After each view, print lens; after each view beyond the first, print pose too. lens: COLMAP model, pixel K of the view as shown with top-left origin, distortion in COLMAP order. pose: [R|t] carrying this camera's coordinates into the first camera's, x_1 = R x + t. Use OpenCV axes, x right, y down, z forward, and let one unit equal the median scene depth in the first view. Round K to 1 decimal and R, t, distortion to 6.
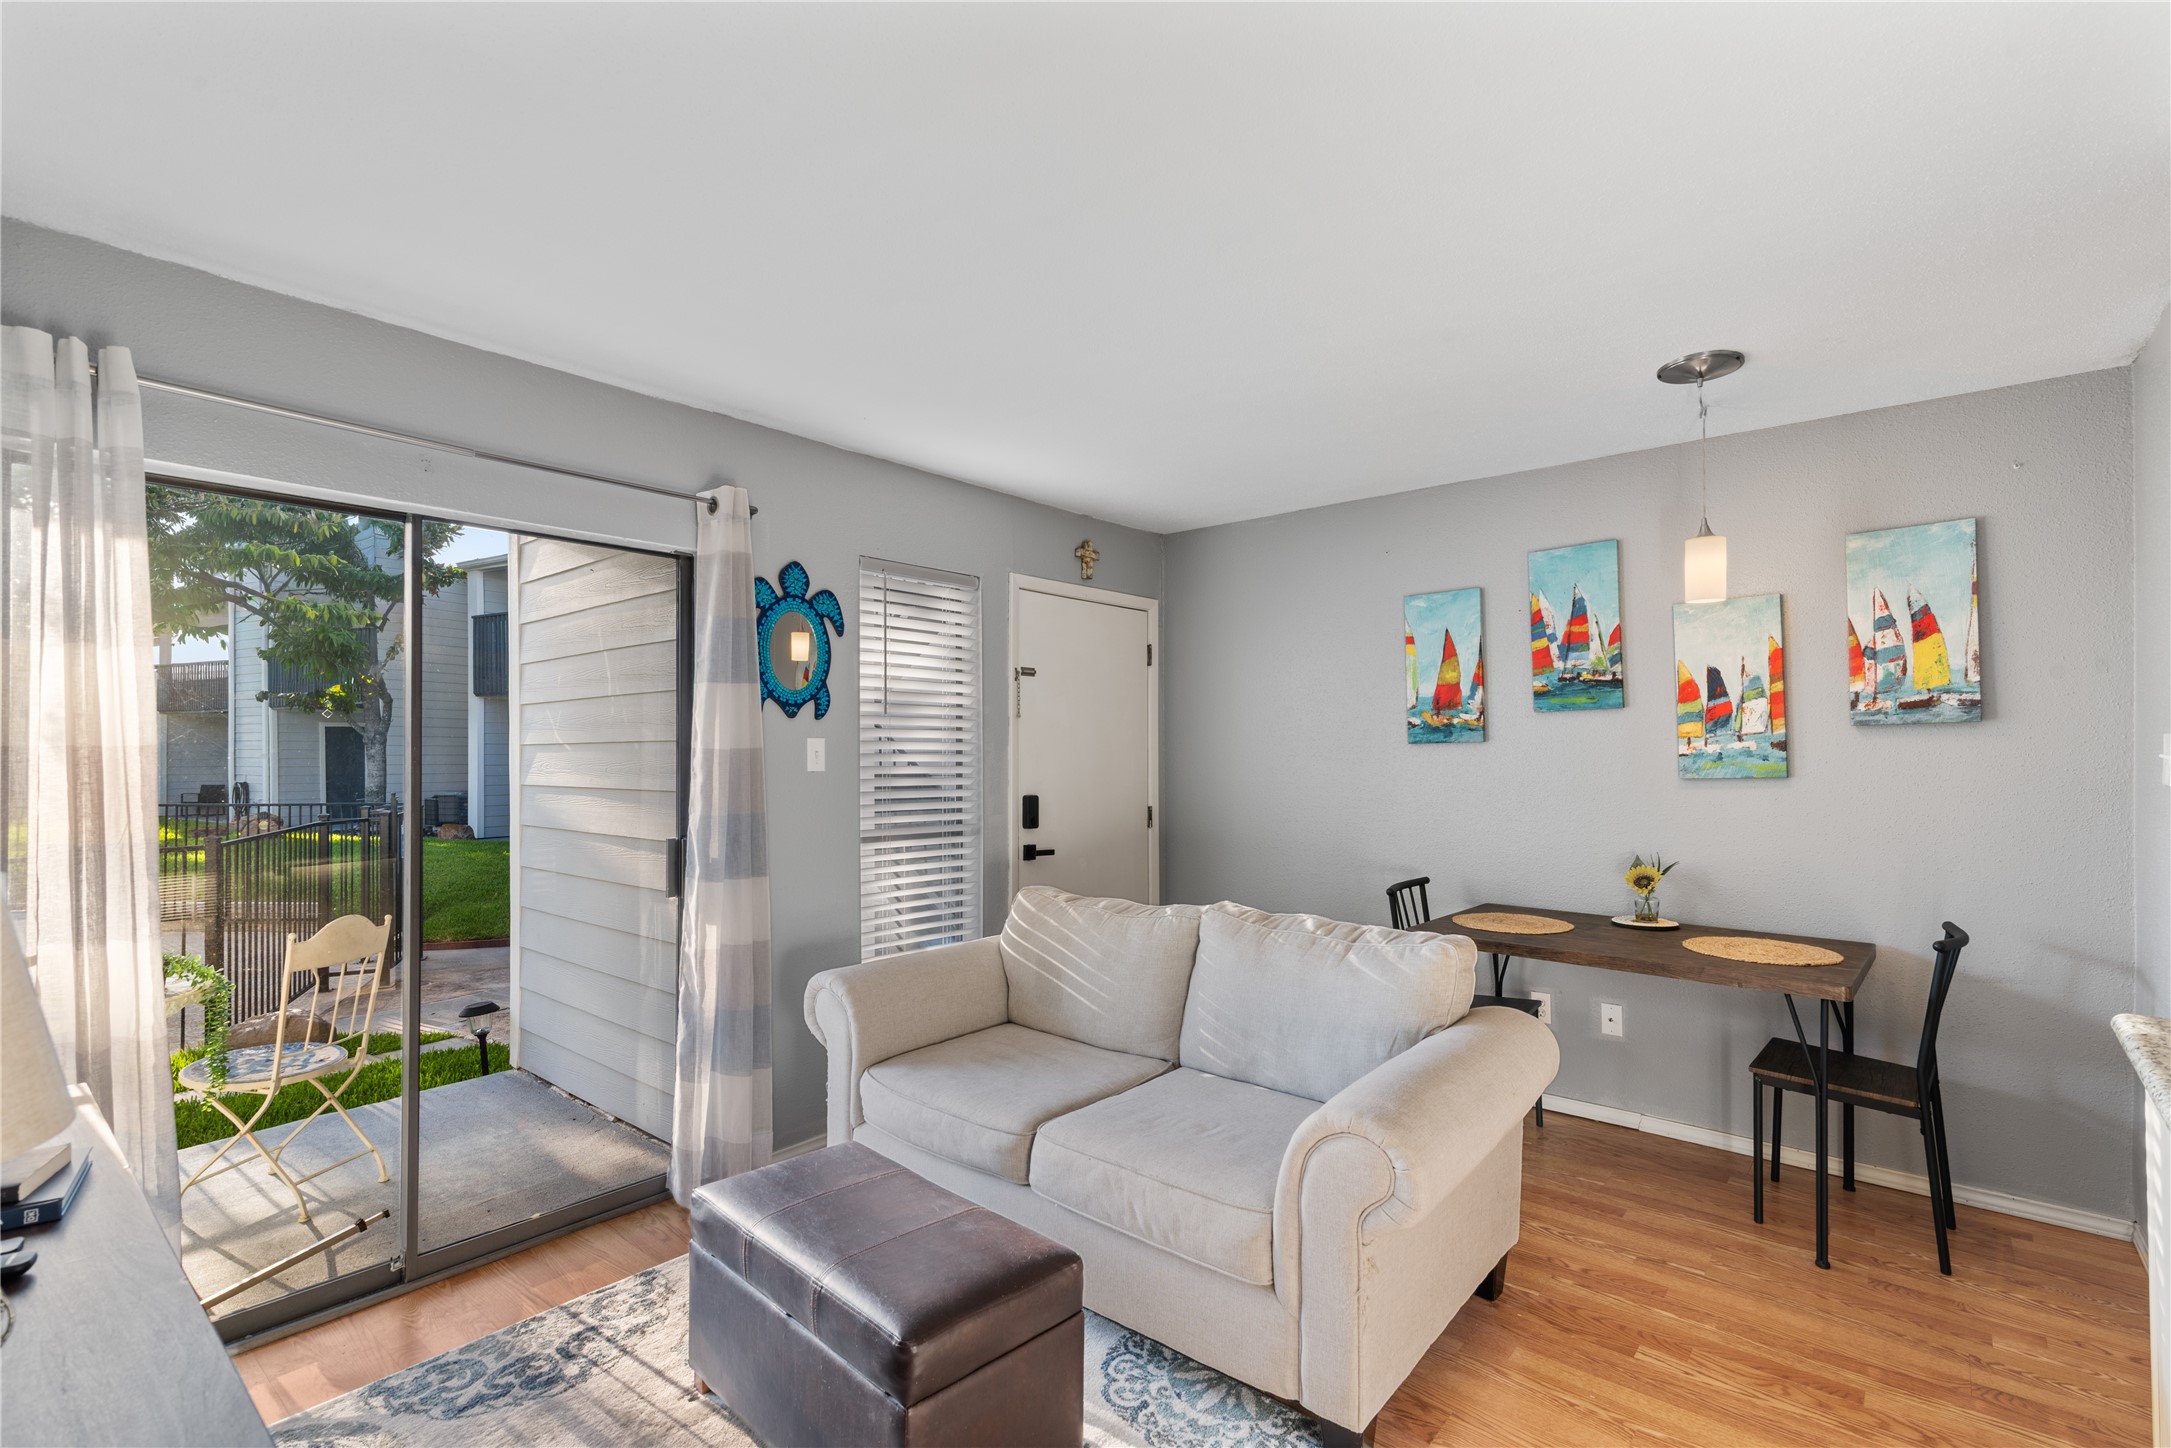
lens RADIAL K [[988.3, 0, 1092.0], [0, 988.3, 746.0], [0, 0, 1]] dist [0.015339, -0.001770]
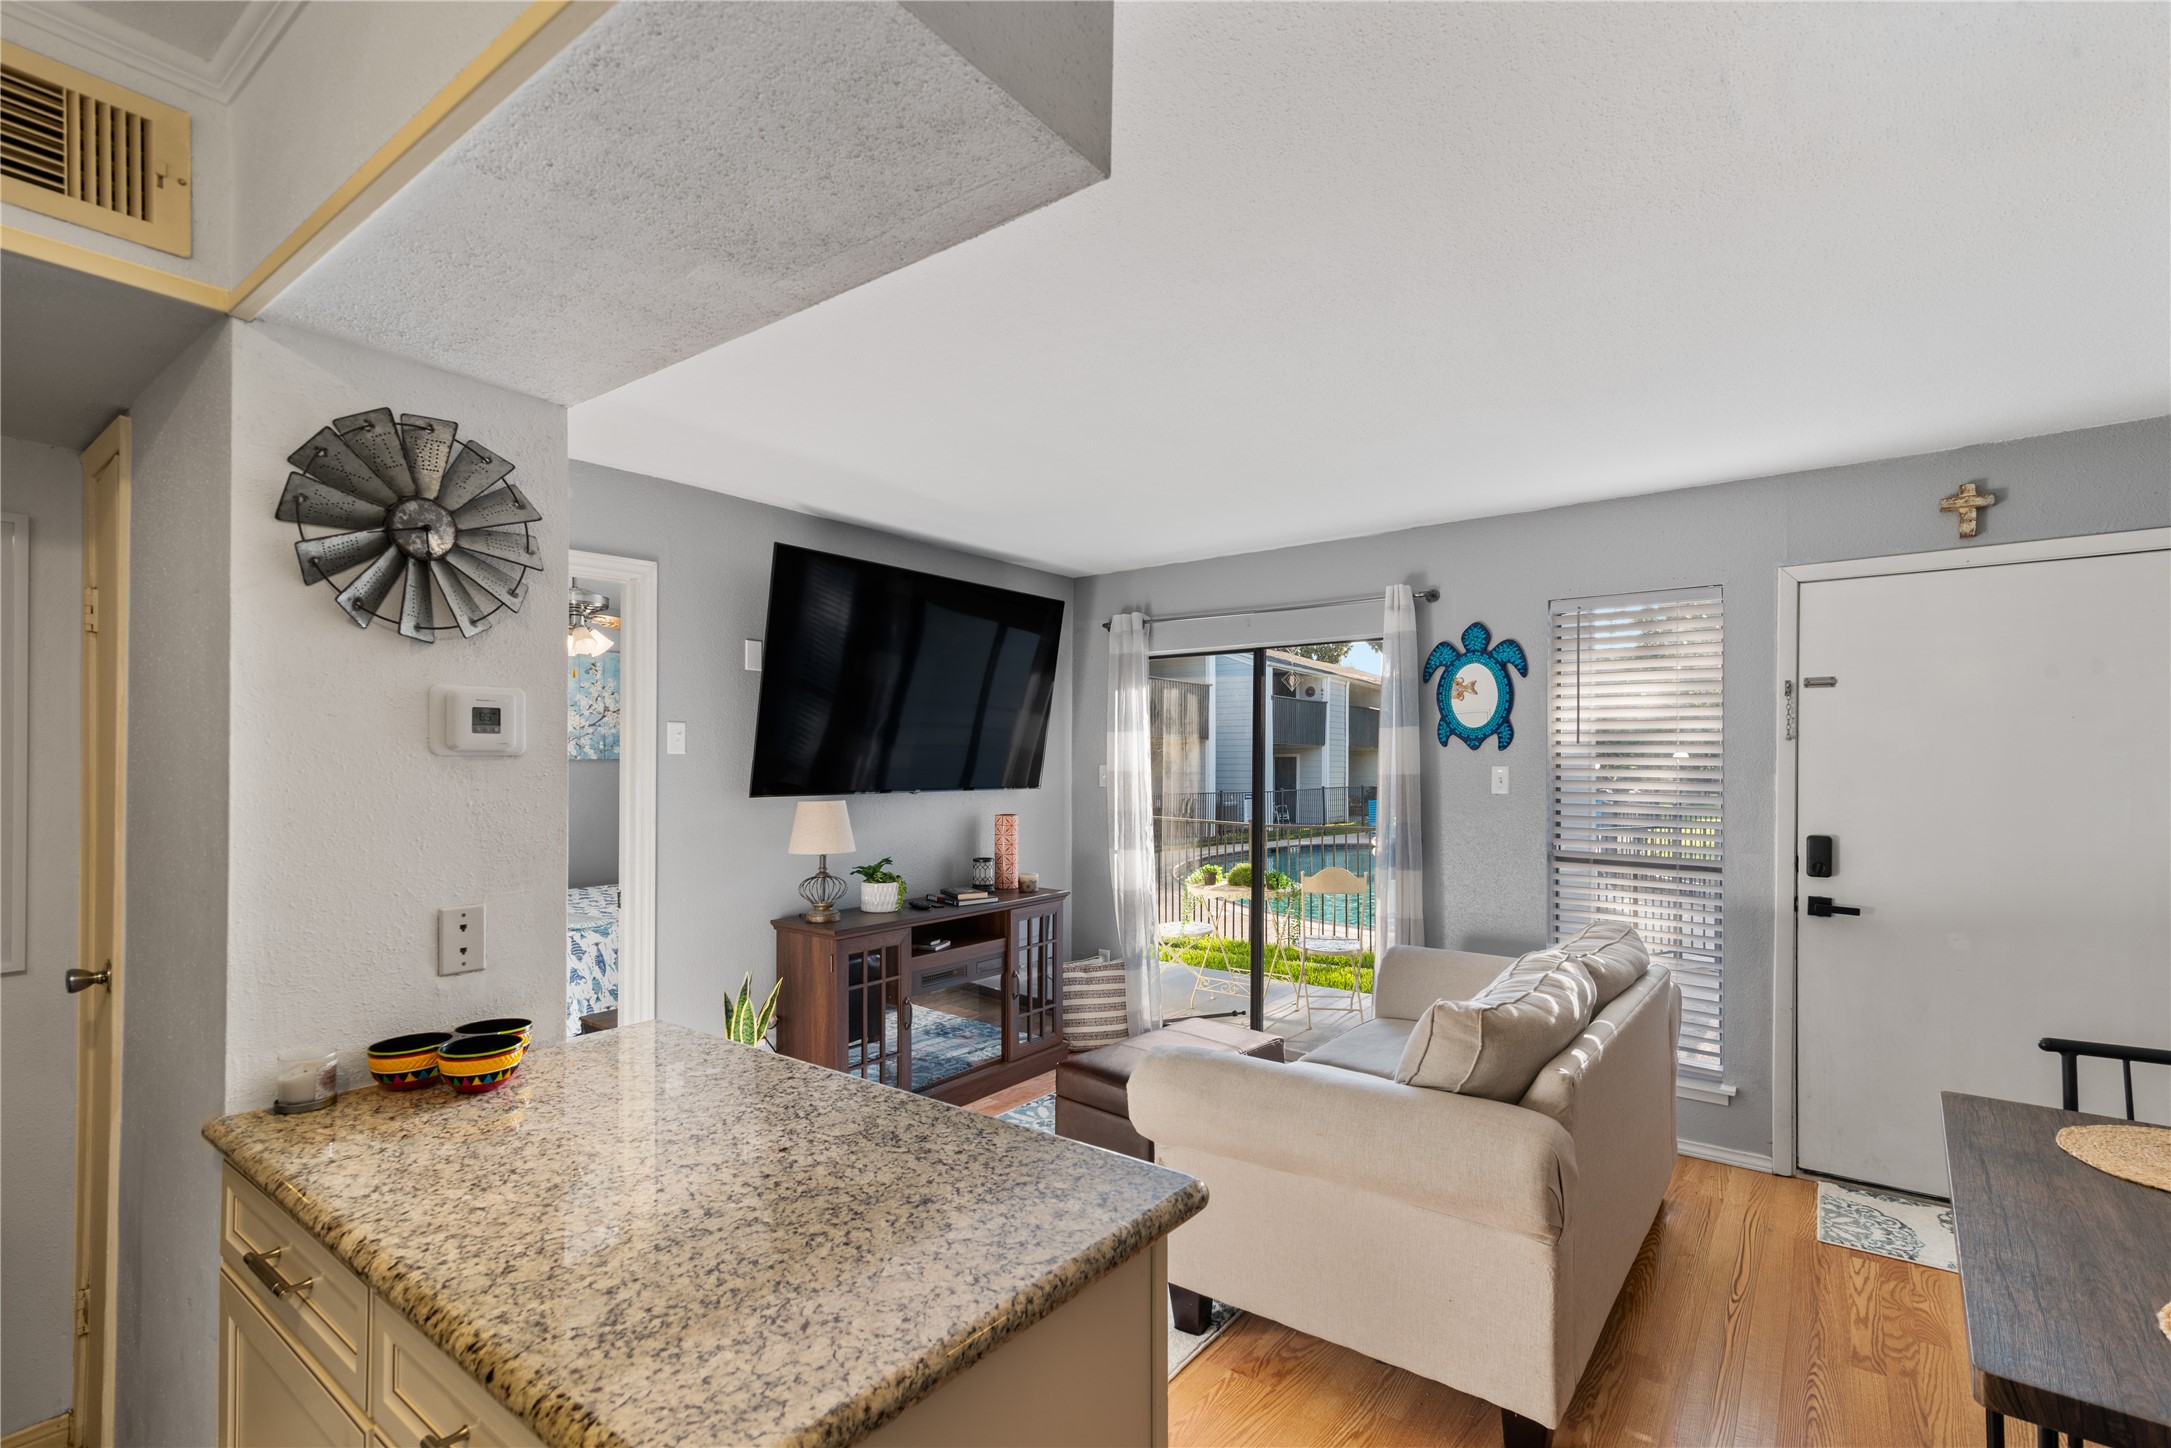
lens RADIAL K [[988.3, 0, 1115.1], [0, 988.3, 755.0], [0, 0, 1]] dist [0.015339, -0.001770]
pose [[0.077312, -0.004776, -0.996996, 0.858743], [0.004544, 0.999980, -0.004438, -0.018024], [0.996997, -0.004187, 0.077332, 0.445567]]
